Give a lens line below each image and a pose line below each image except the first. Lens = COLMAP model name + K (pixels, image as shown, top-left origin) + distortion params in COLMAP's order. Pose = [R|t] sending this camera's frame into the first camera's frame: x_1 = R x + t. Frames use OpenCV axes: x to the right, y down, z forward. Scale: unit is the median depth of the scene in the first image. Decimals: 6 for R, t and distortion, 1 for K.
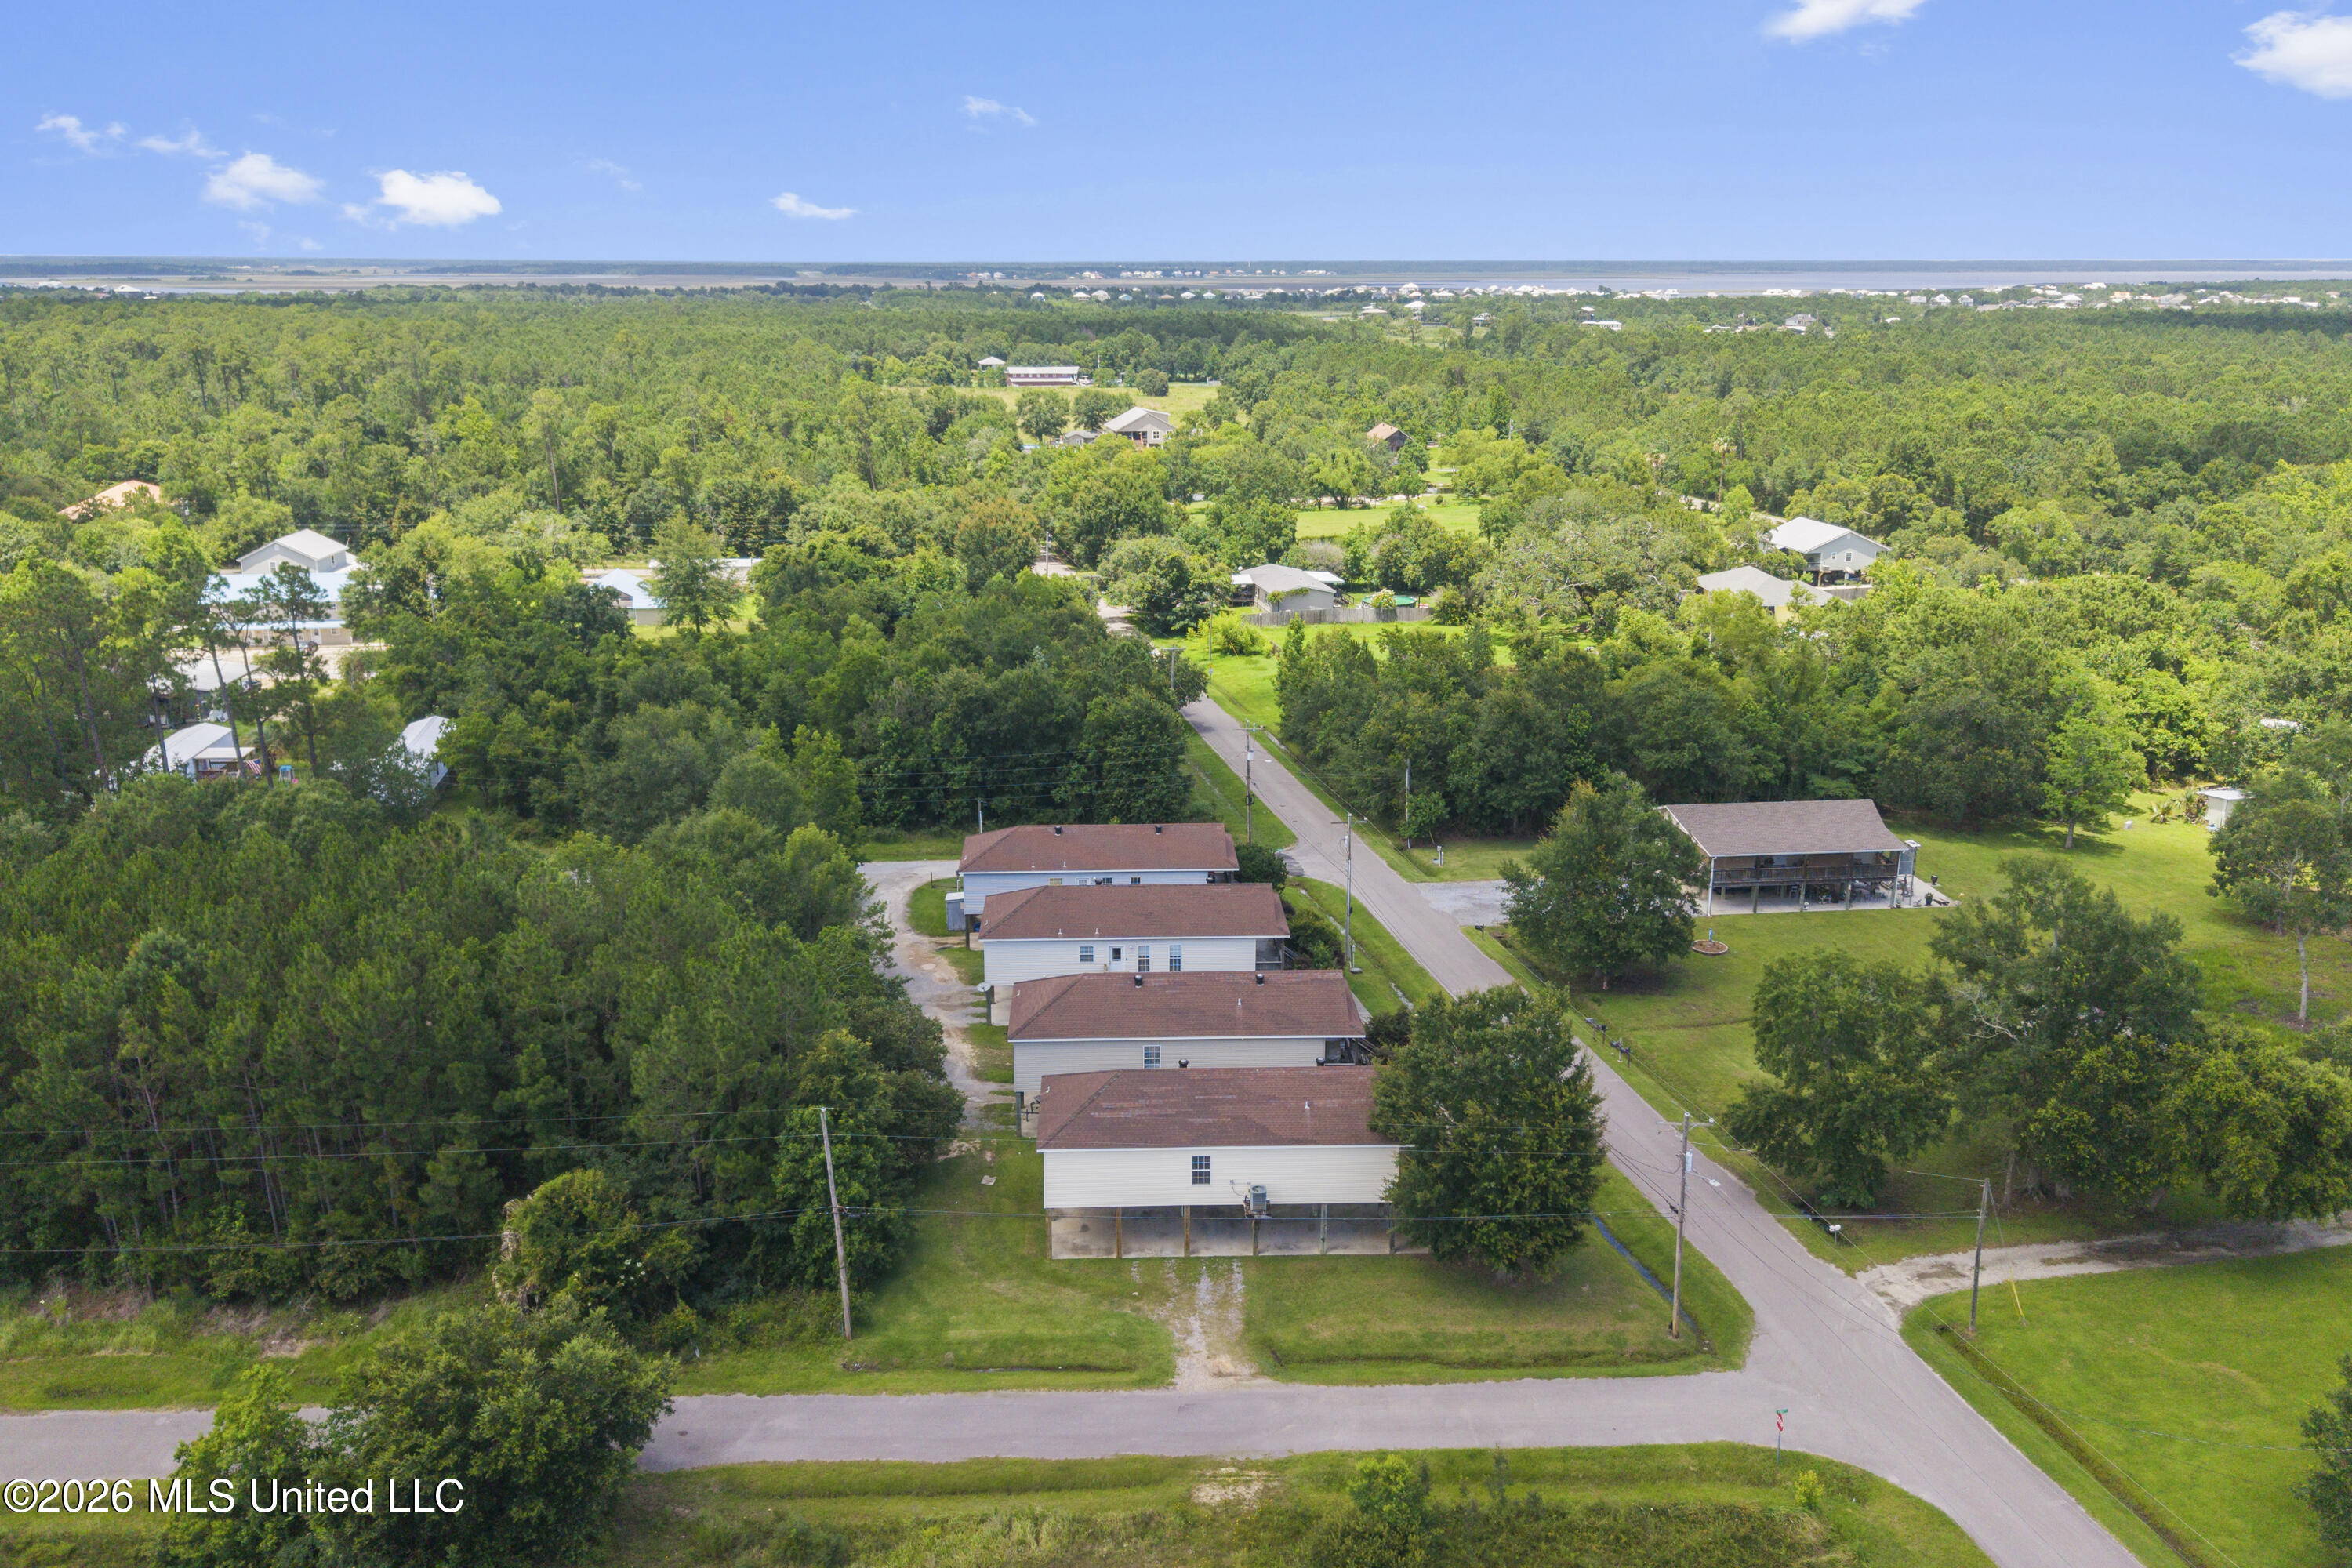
lens RADIAL K [[1849.9, 0, 1176.0], [0, 1849.9, 784.0], [0, 0, 1]] dist [0.070658, -0.111055]
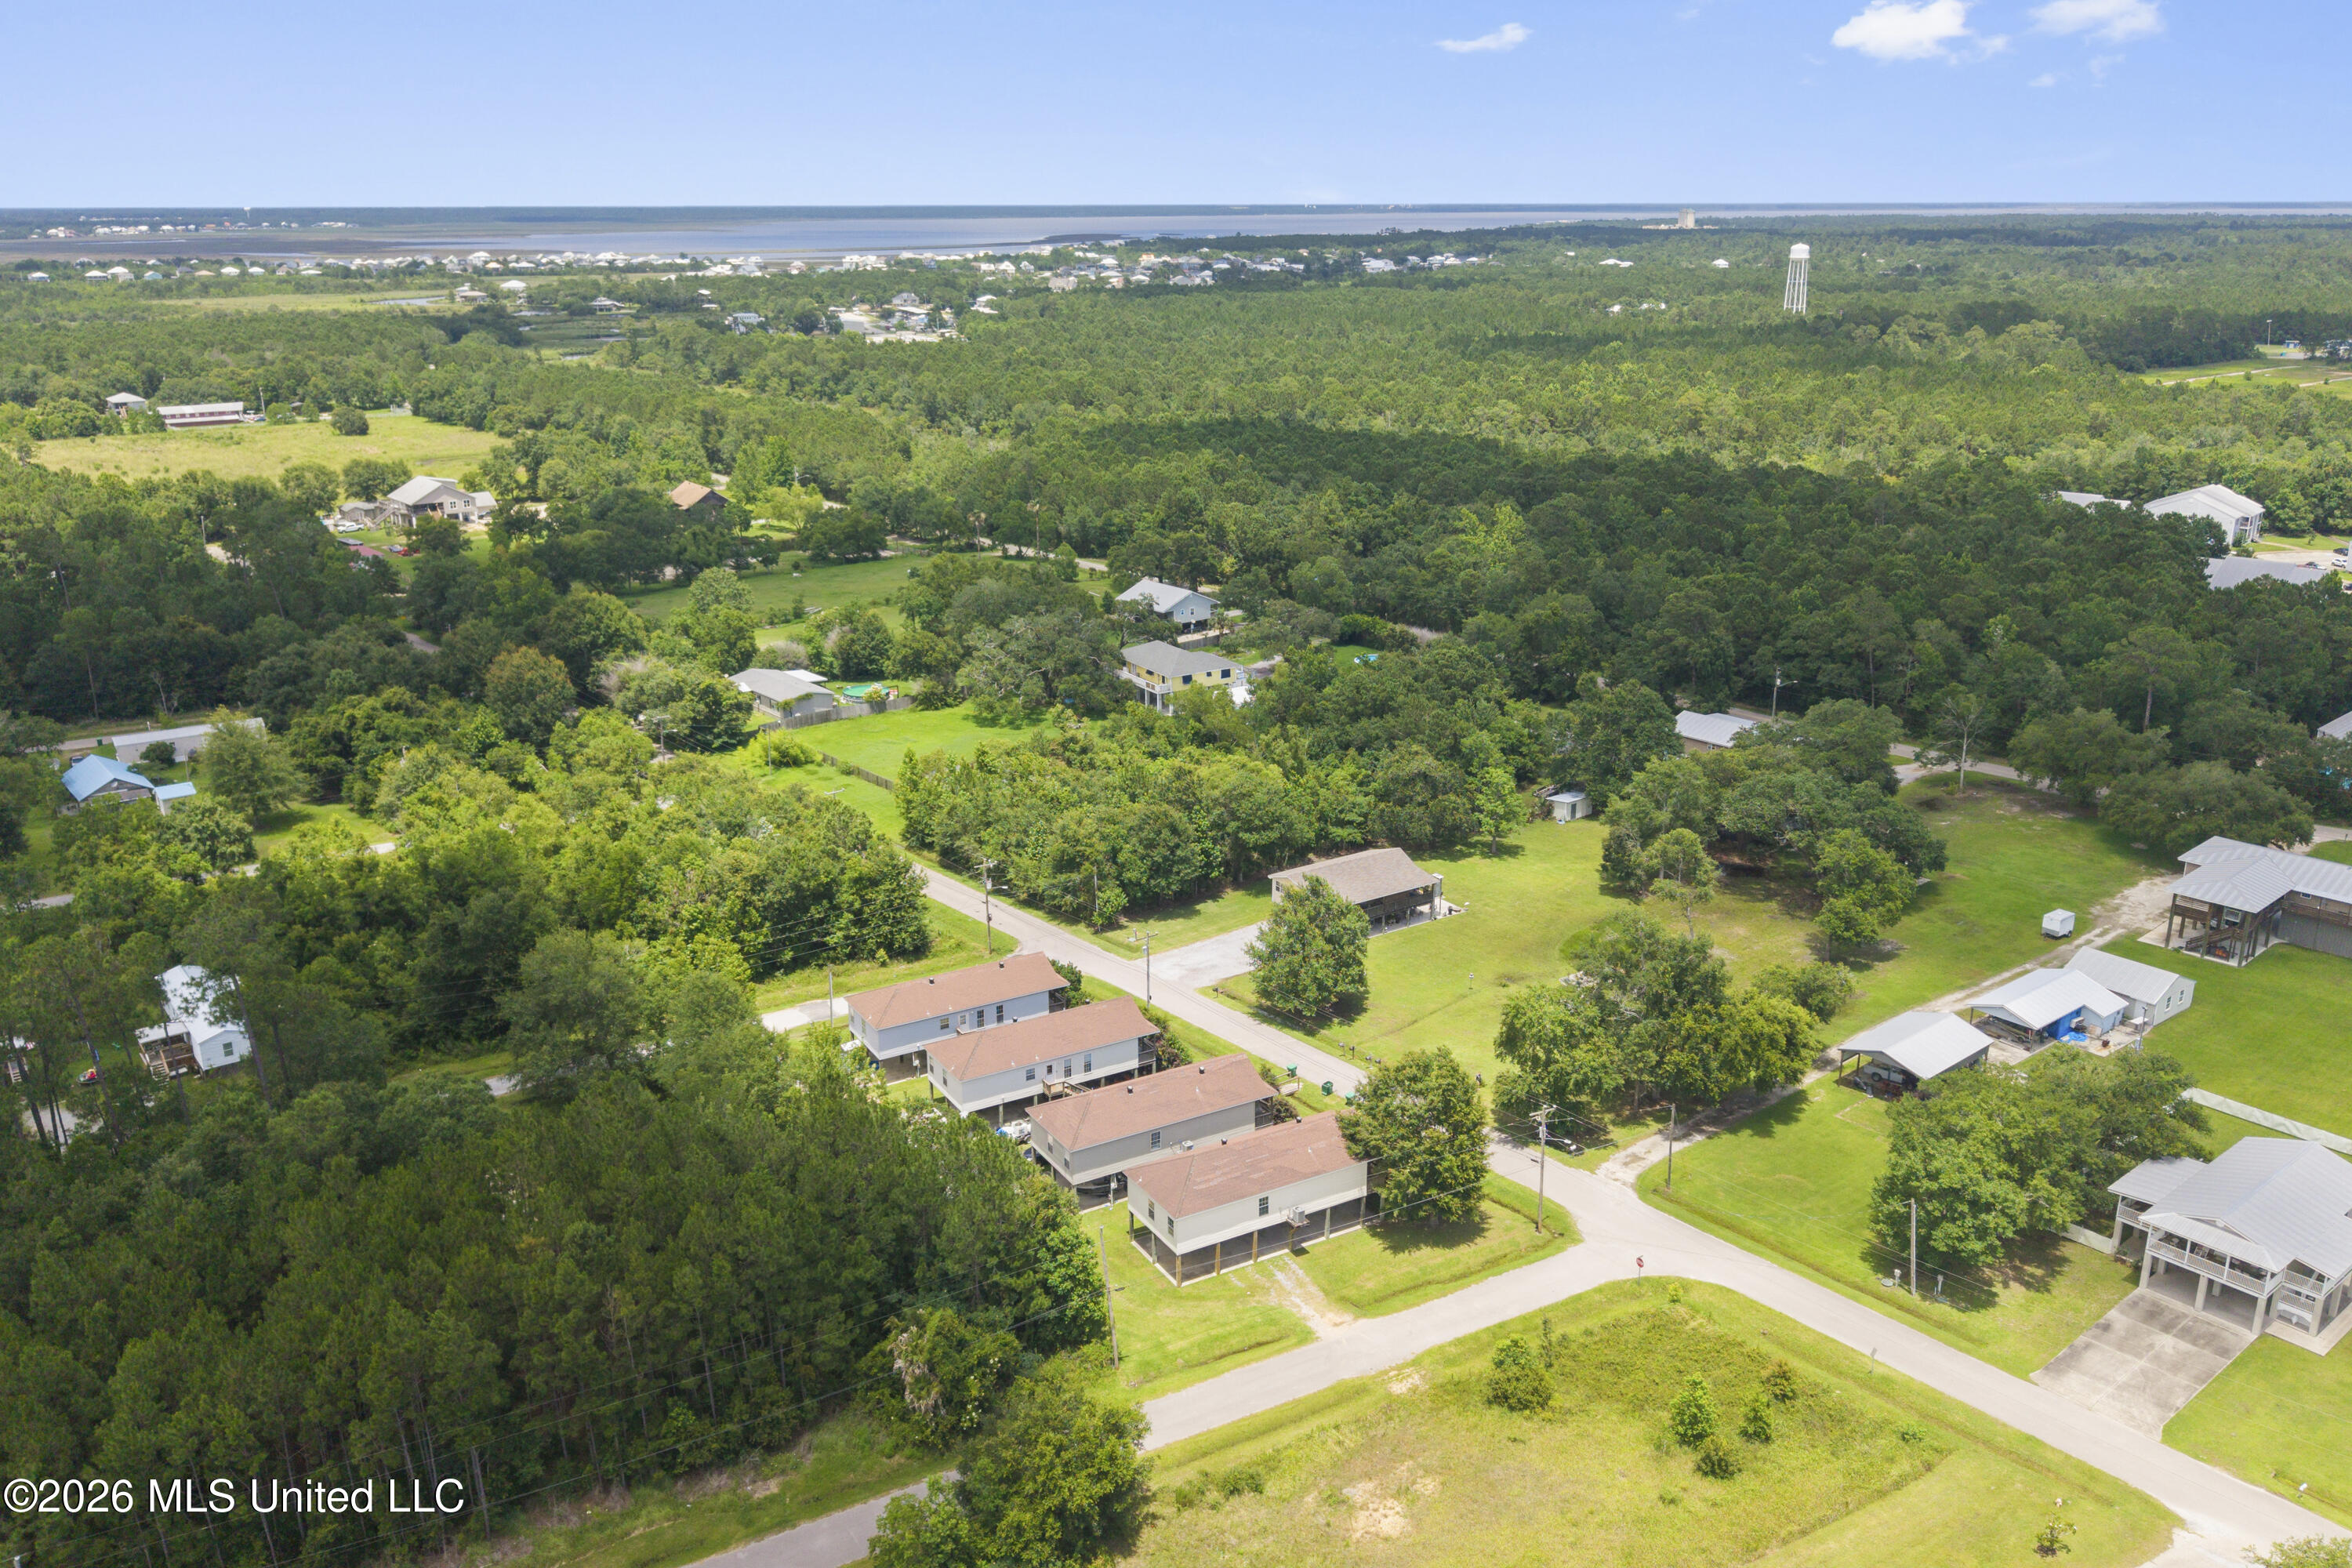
lens RADIAL K [[1853.9, 0, 1176.0], [0, 1853.9, 784.0], [0, 0, 1]] dist [0.065690, -0.117615]
pose [[0.883192, -0.144109, 0.446324, -0.709452], [0.131466, 0.989542, 0.059358, -0.250095], [-0.450210, 0.006252, 0.892901, -0.374564]]
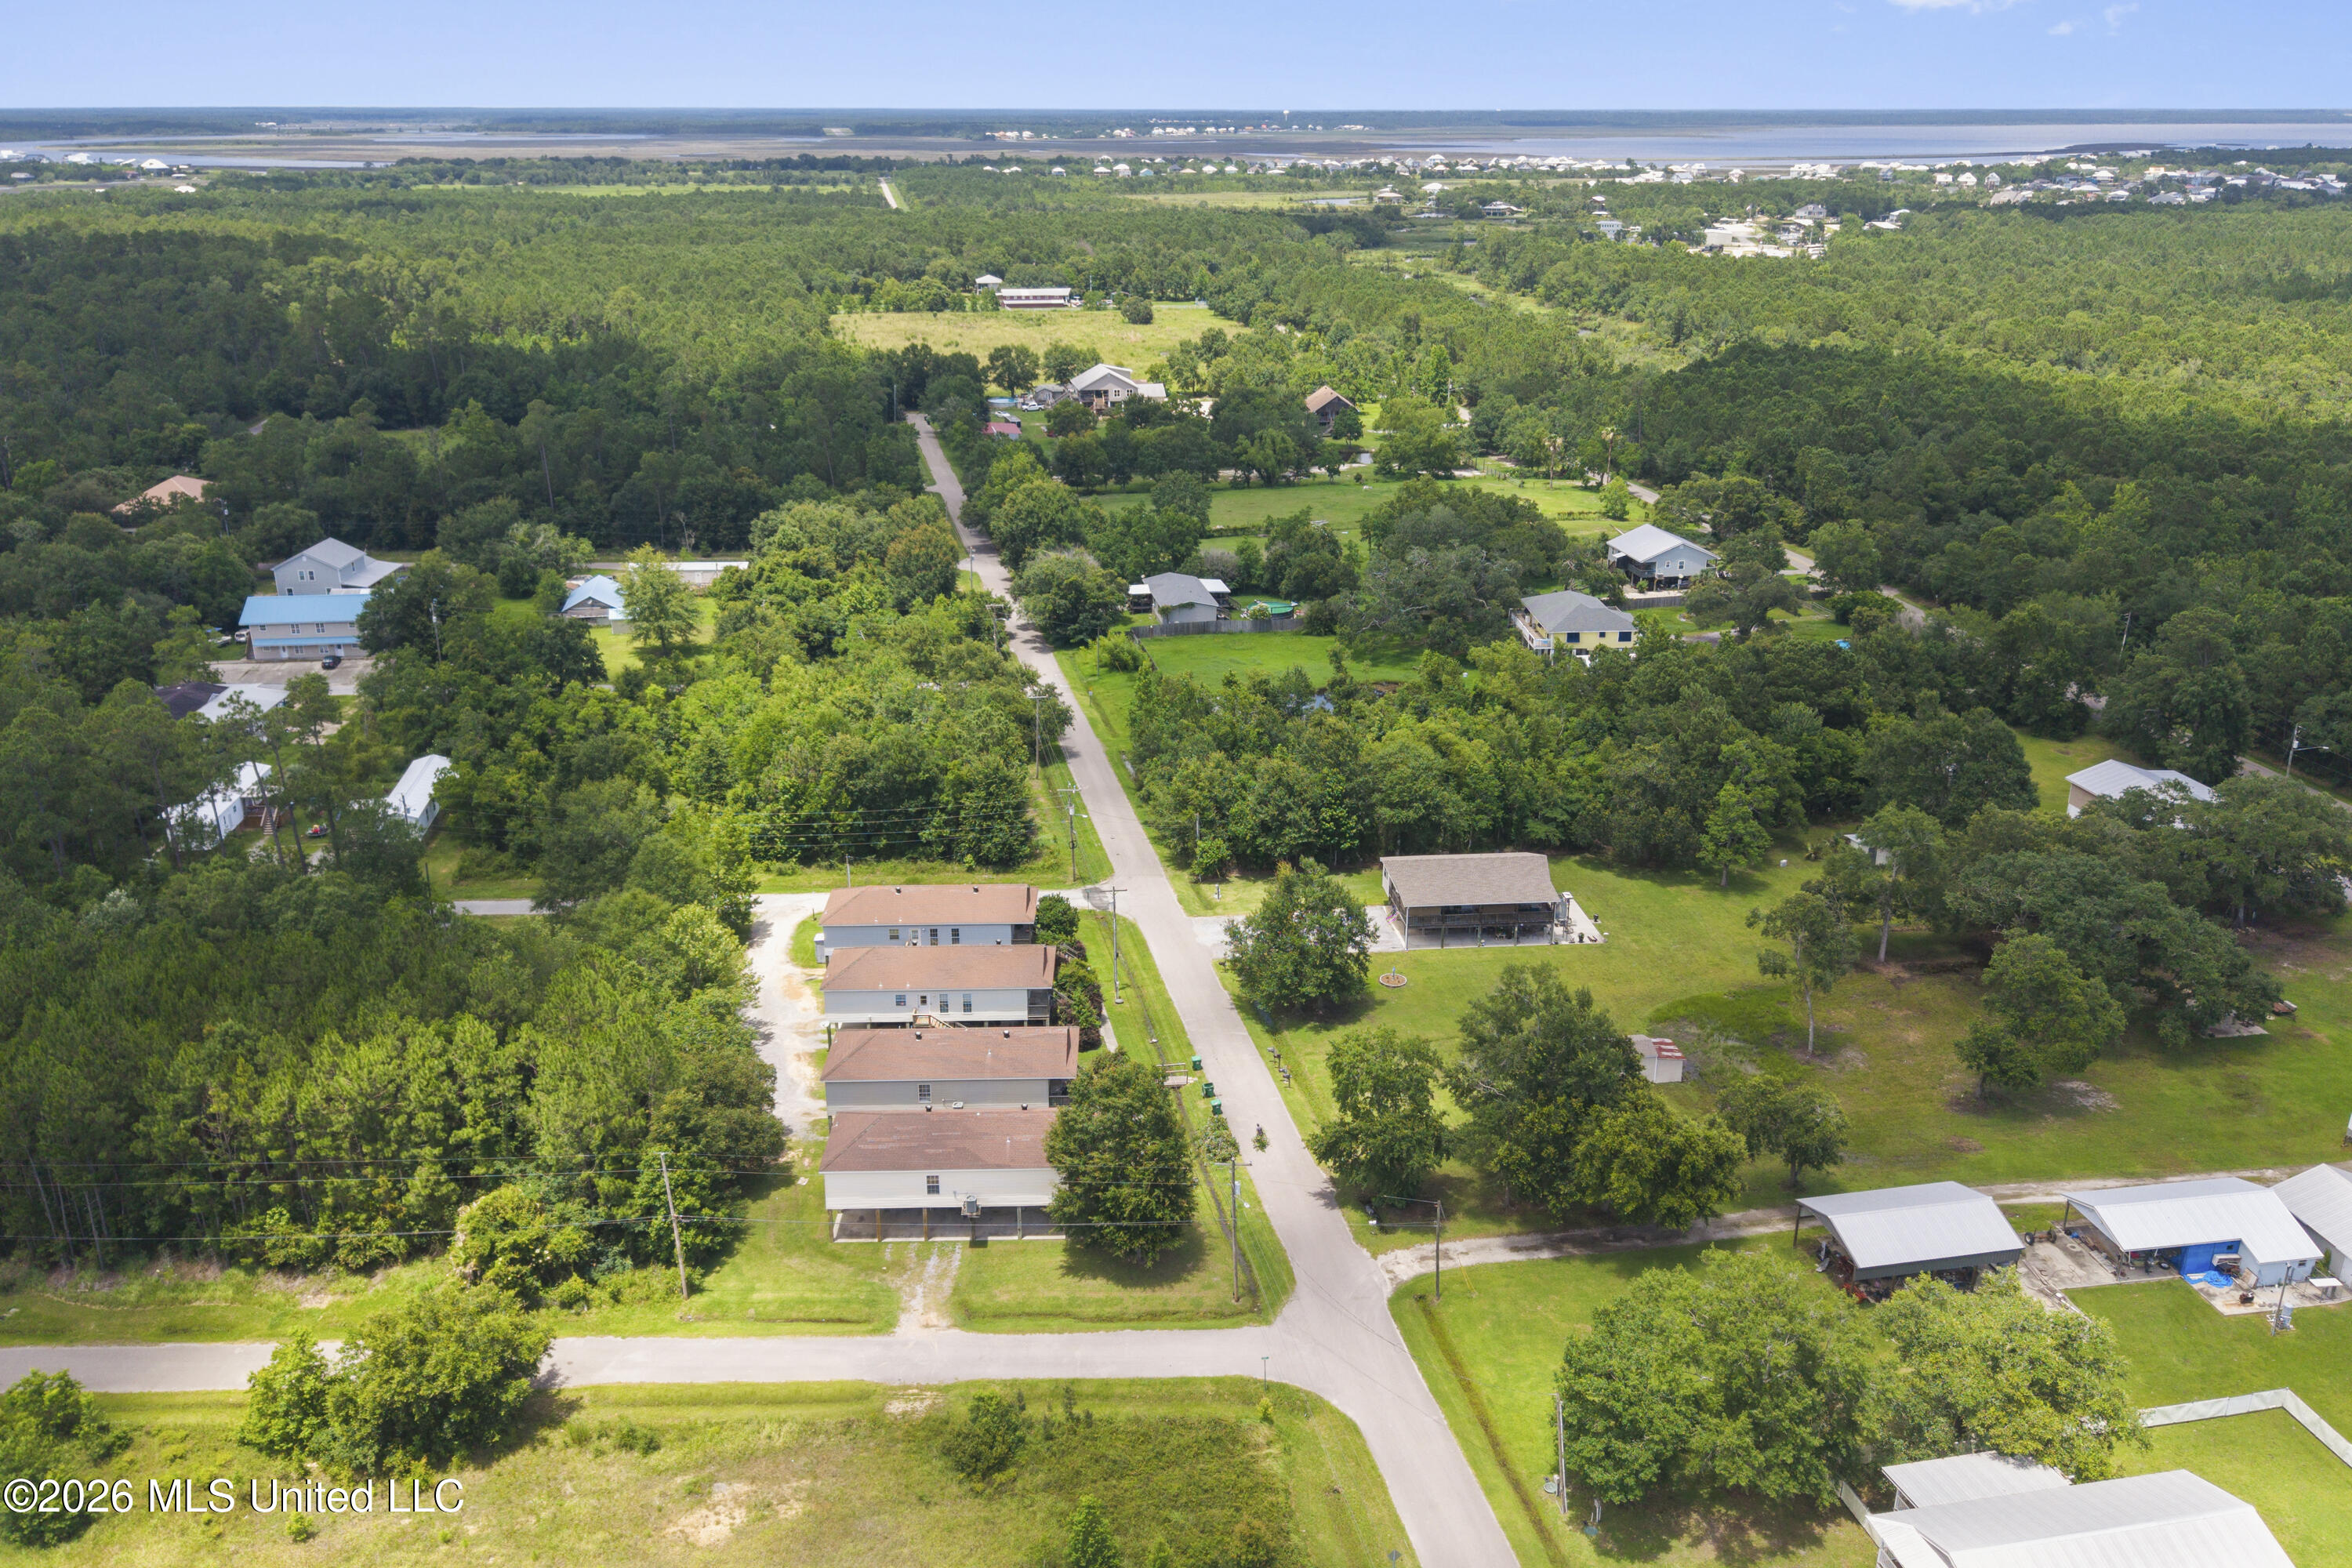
lens RADIAL K [[1853.9, 0, 1176.0], [0, 1853.9, 784.0], [0, 0, 1]] dist [0.065690, -0.117615]
pose [[0.999797, 0.006305, -0.019150, 0.234335], [-0.004878, 0.997270, 0.073687, -0.219210], [0.019562, -0.073578, 0.997098, -0.444358]]
